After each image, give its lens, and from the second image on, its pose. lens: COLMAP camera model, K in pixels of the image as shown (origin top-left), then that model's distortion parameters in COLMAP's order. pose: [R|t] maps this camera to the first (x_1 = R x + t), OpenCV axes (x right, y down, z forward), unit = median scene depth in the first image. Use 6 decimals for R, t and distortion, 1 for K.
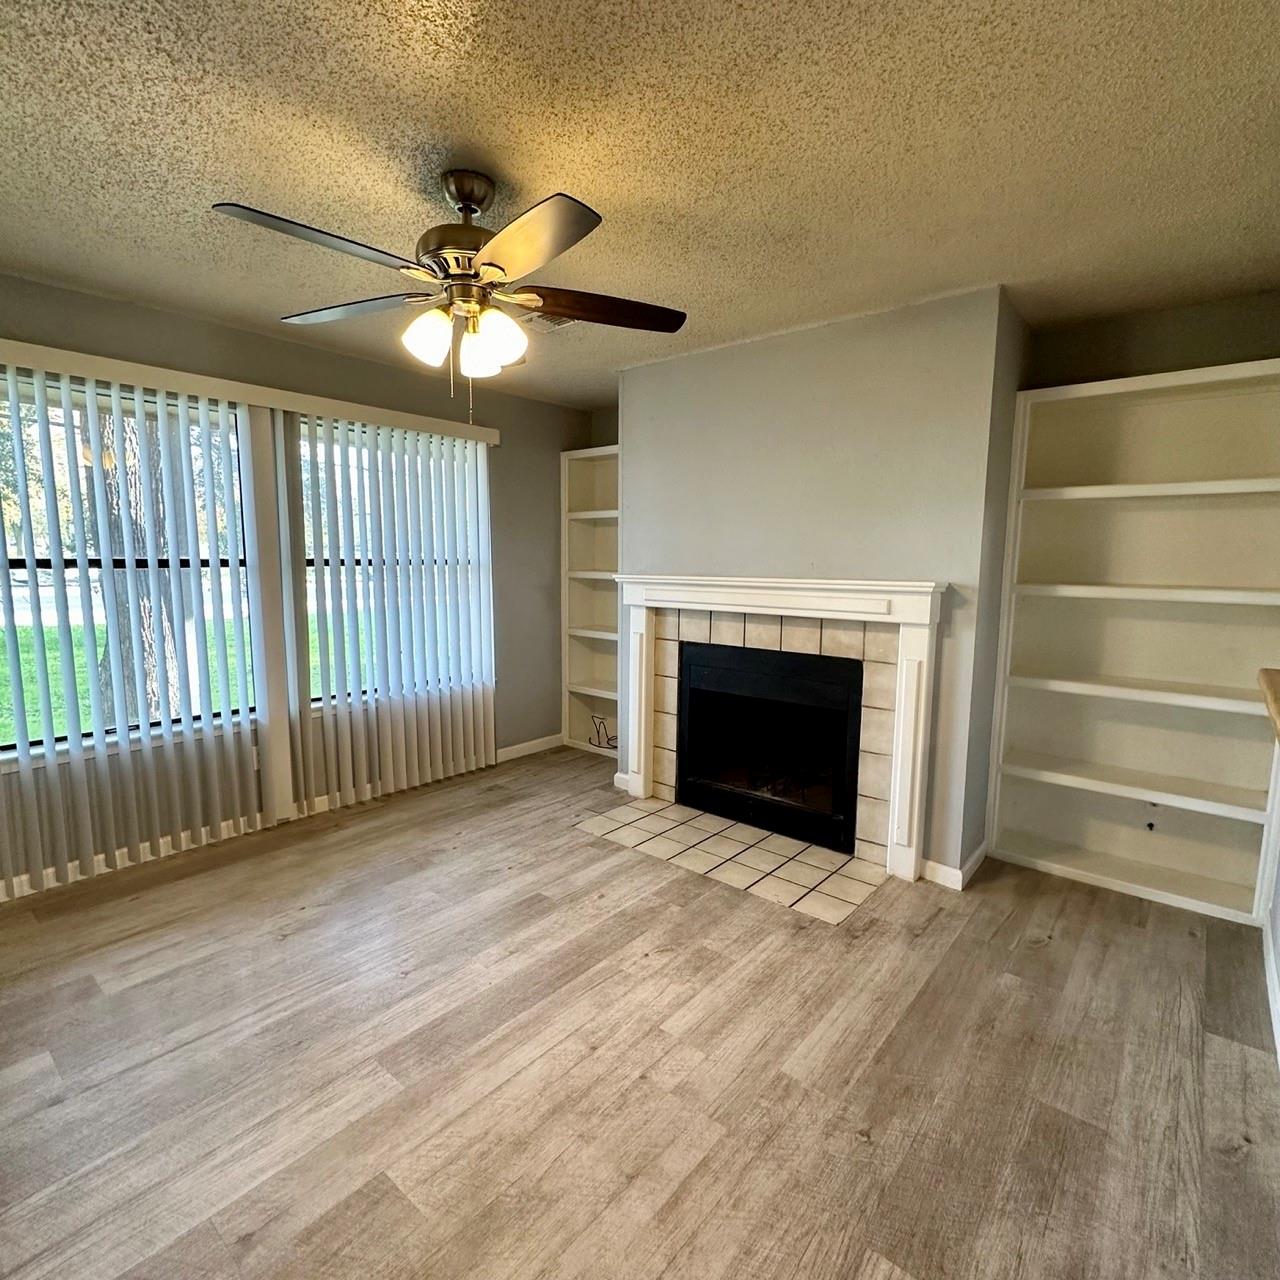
lens RADIAL K [[679.4, 0, 640.0], [0, 679.4, 640.0], [0, 0, 1]] dist [-0.003611, 0.000965]
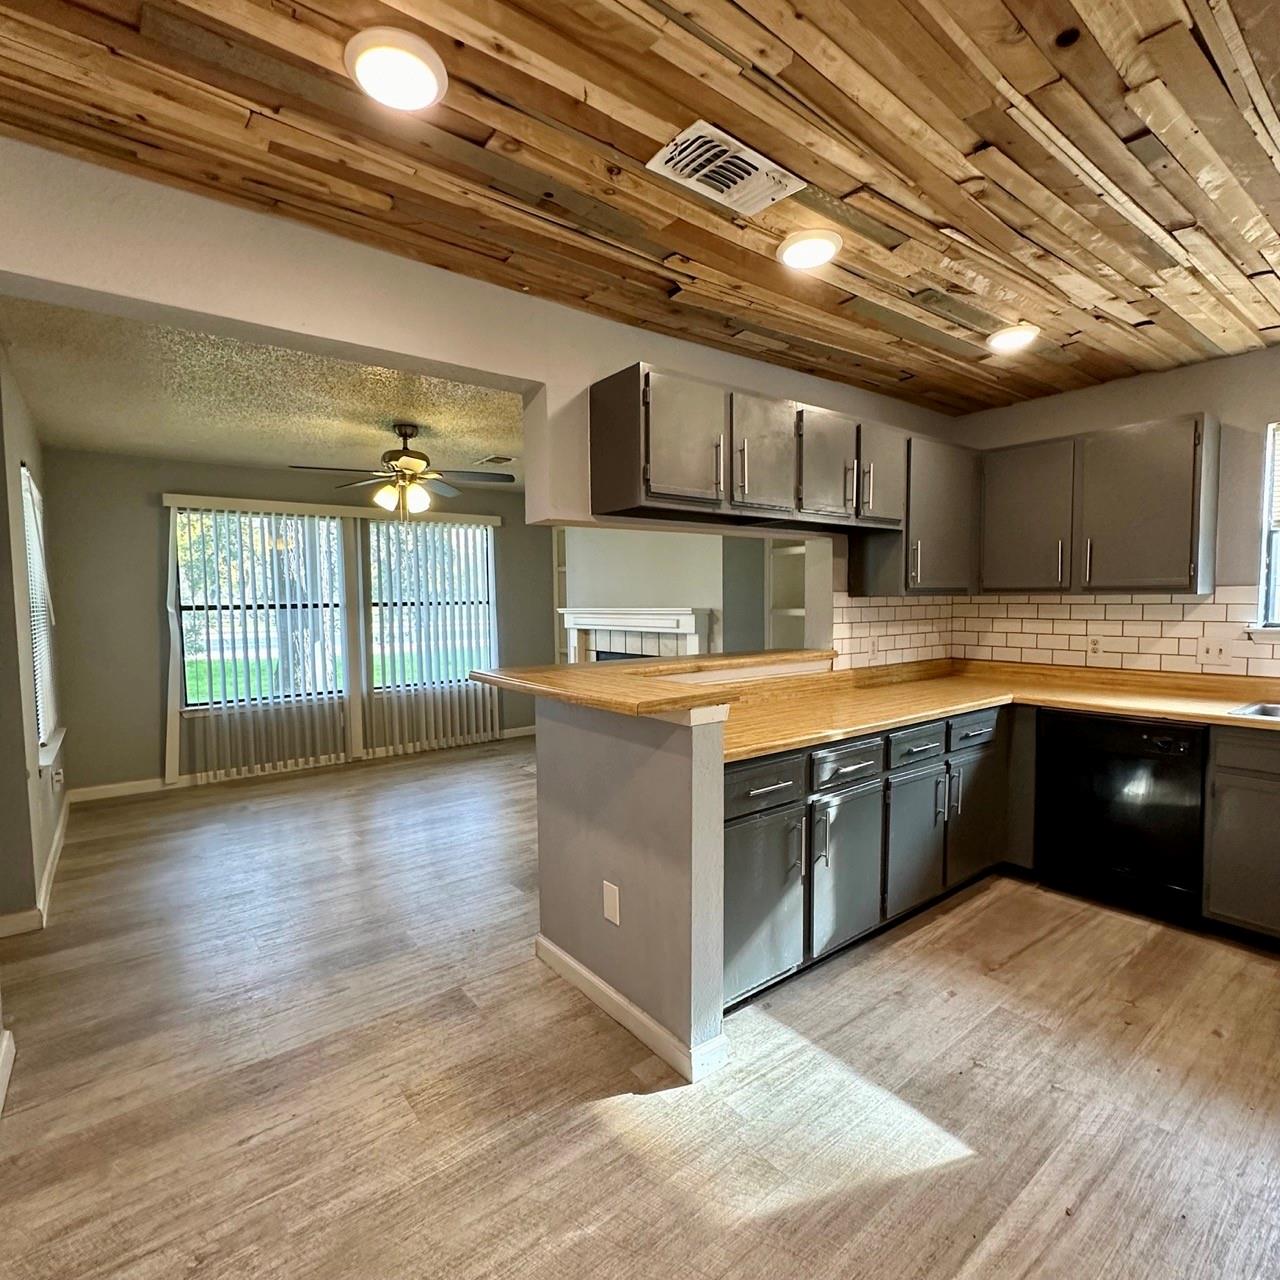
lens RADIAL K [[679.4, 0, 640.0], [0, 679.4, 640.0], [0, 0, 1]] dist [-0.003611, 0.000965]
pose [[0.977794, -0.010058, -0.209329, 0.614371], [-0.002629, 0.998180, -0.060241, 0.089122], [0.209554, 0.059454, 0.975988, -0.608710]]
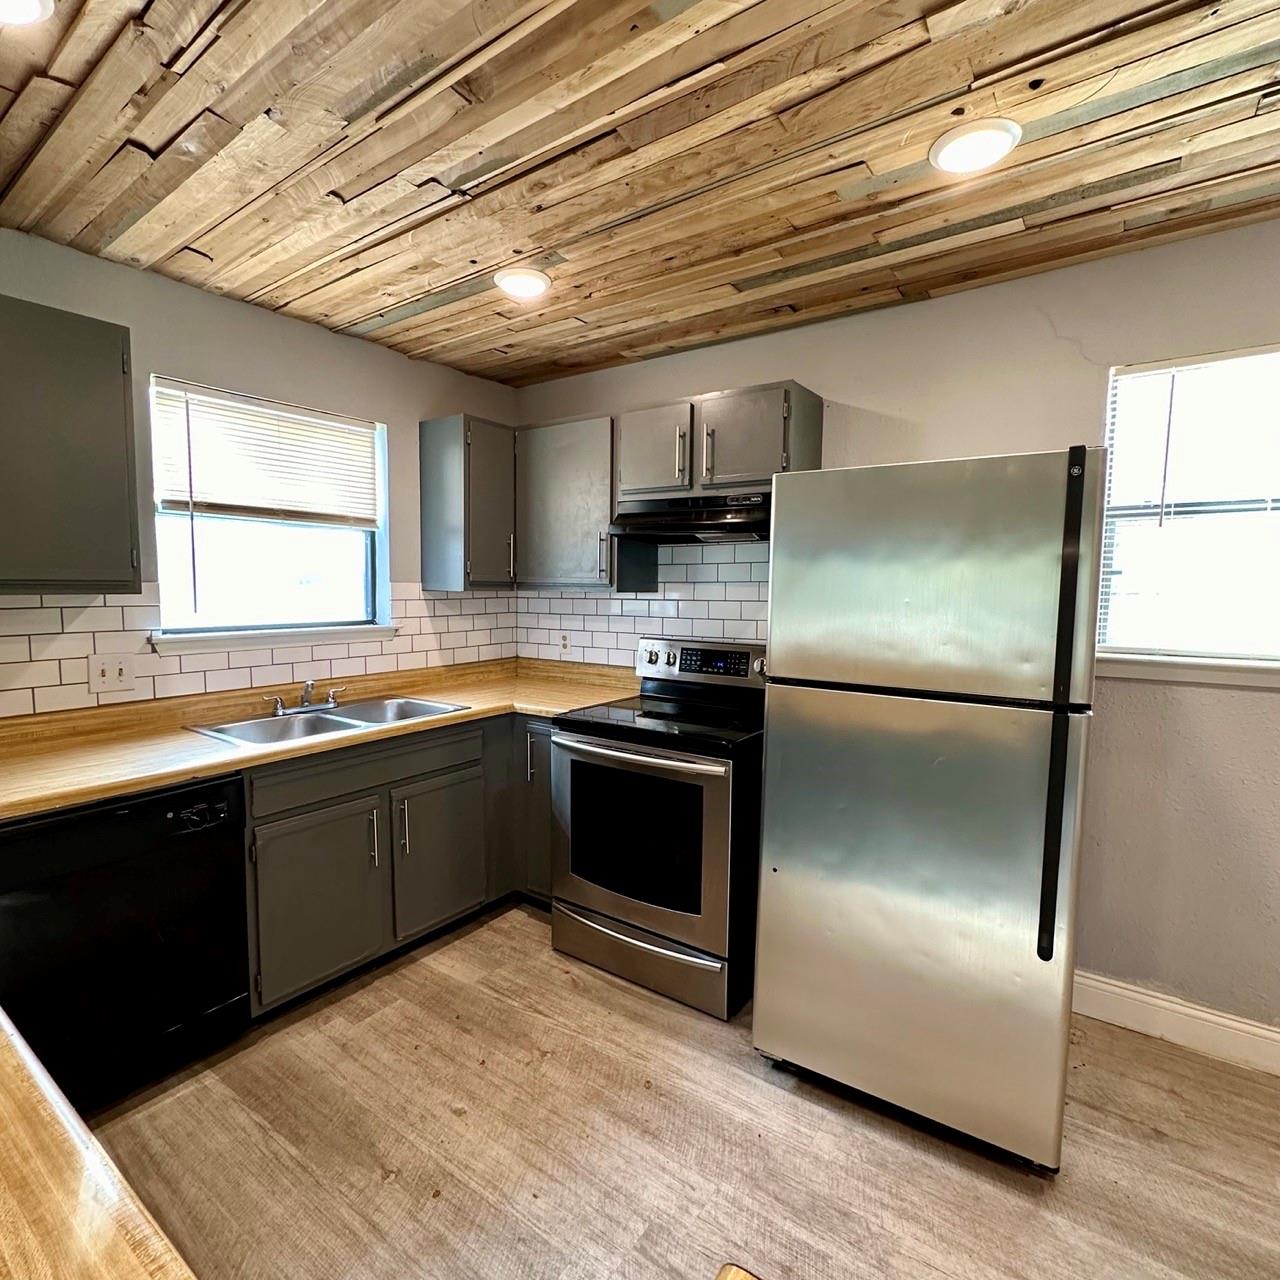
lens RADIAL K [[679.4, 0, 640.0], [0, 679.4, 640.0], [0, 0, 1]] dist [-0.003611, 0.000965]
pose [[-0.075426, -0.096368, 0.992484, 0.475139], [0.112196, 0.988178, 0.104477, -0.009278], [-0.990819, 0.119233, -0.063723, 0.077303]]
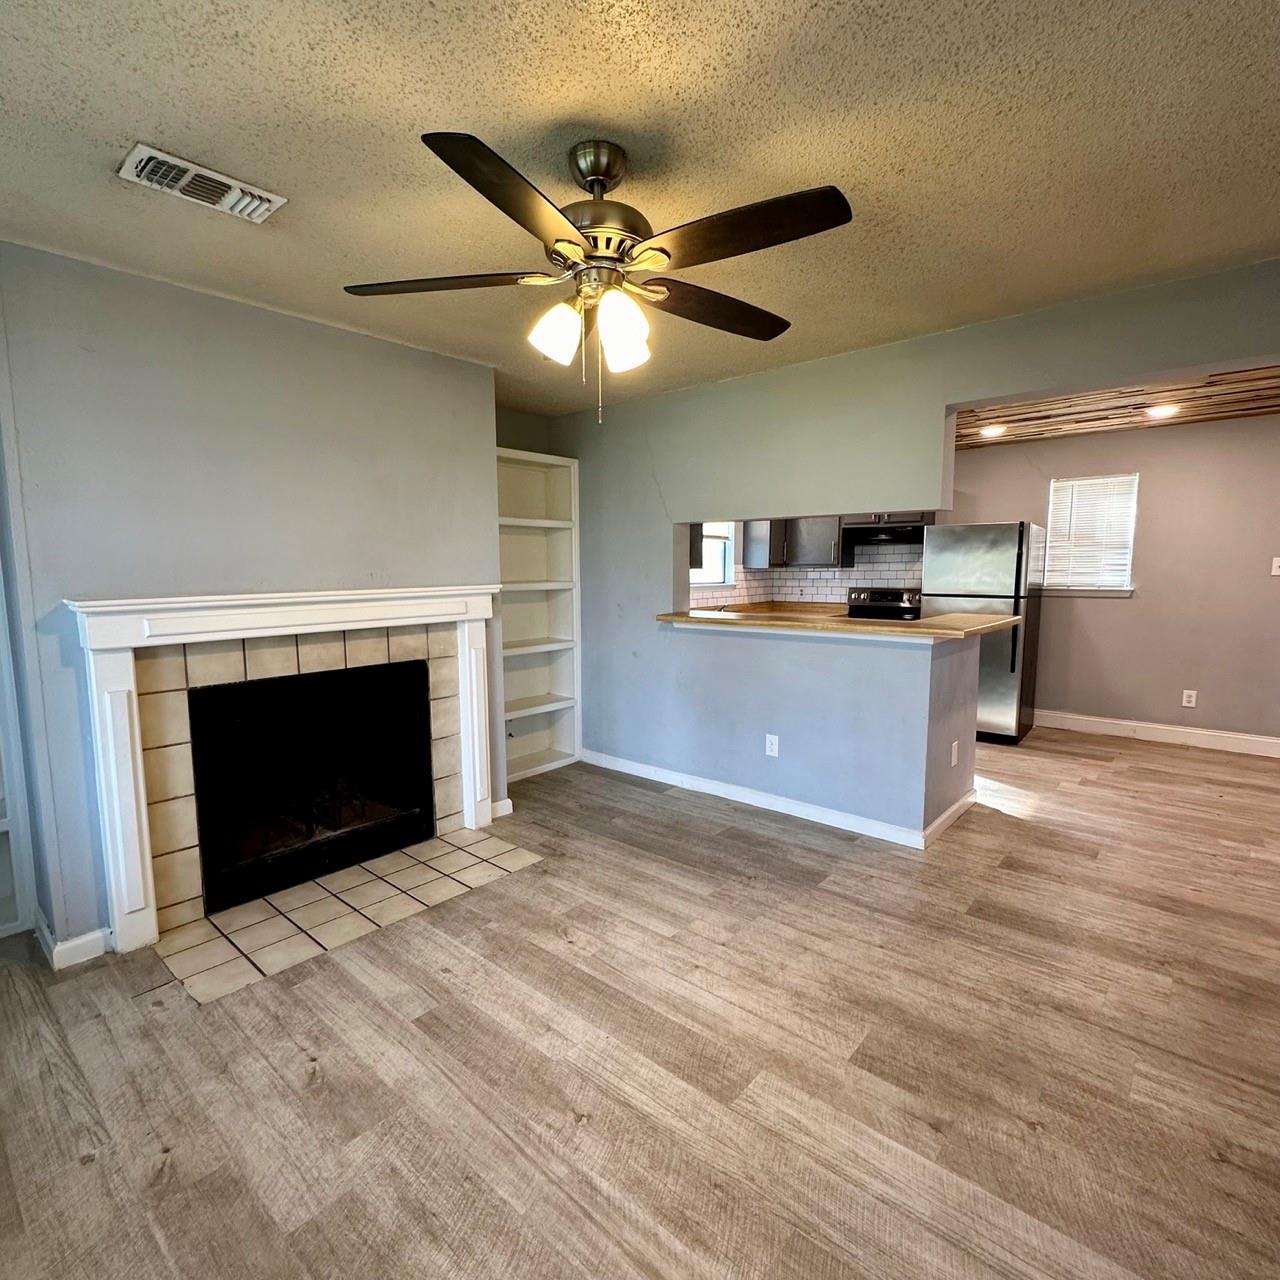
lens RADIAL K [[679.4, 0, 640.0], [0, 679.4, 640.0], [0, 0, 1]] dist [-0.003611, 0.000965]
pose [[0.015705, -0.121236, 0.992499, -0.813510], [0.127781, 0.984726, 0.118264, -0.093219], [-0.991678, 0.124966, 0.030957, 0.661329]]
